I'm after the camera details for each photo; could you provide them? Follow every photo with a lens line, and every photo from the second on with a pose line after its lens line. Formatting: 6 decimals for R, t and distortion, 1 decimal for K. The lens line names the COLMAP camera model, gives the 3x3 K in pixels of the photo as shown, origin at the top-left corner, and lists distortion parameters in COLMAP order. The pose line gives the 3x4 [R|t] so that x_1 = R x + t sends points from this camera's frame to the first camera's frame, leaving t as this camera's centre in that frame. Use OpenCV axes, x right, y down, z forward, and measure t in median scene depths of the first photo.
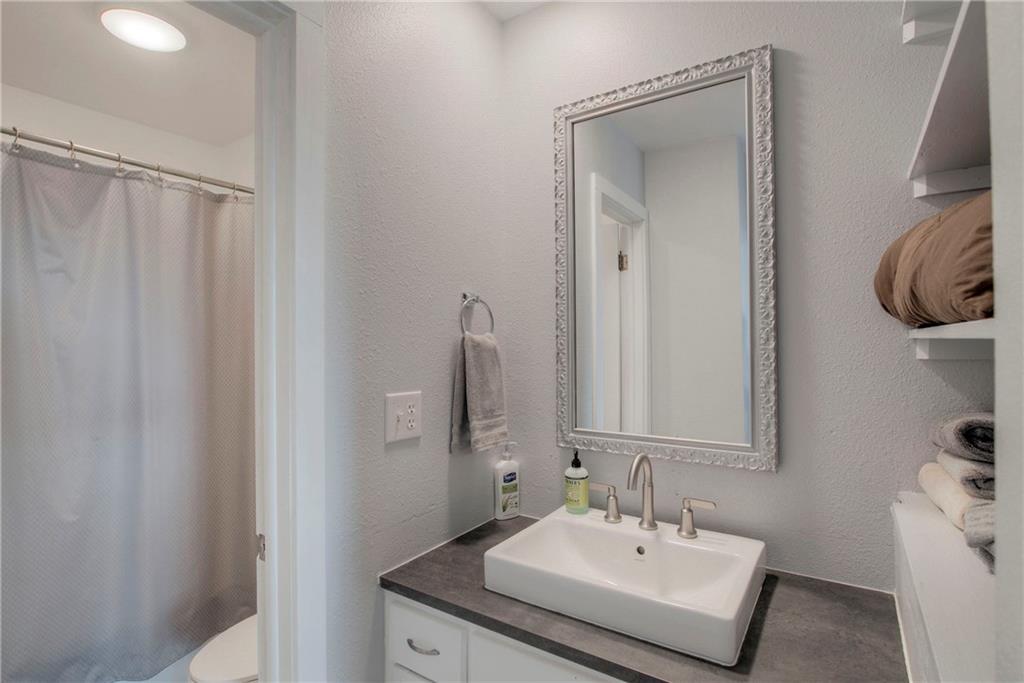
lens RADIAL K [[509.0, 0, 511.3], [0, 509.0, 340.6], [0, 0, 1]] dist [-0.000399, -0.010624]
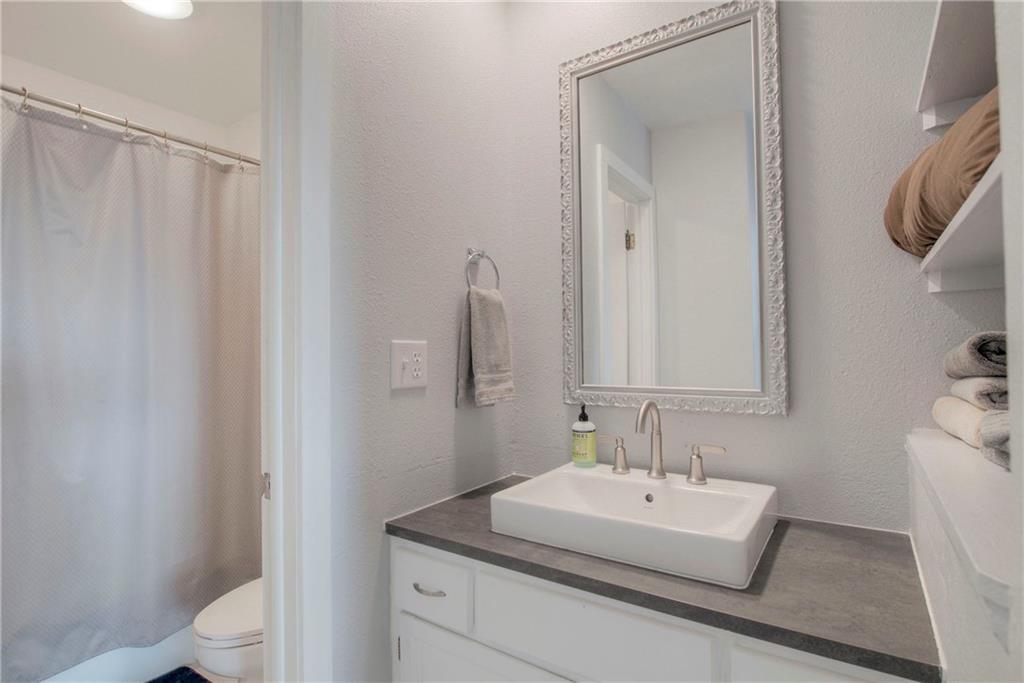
lens RADIAL K [[514.5, 0, 512.0], [0, 514.5, 341.5], [0, 0, 1]] dist [-0.000632, -0.010634]
pose [[0.999924, -0.004698, -0.011427, 0.000943], [0.004571, 0.999928, -0.011114, 0.116402], [0.011478, 0.011061, 0.999873, -0.002687]]
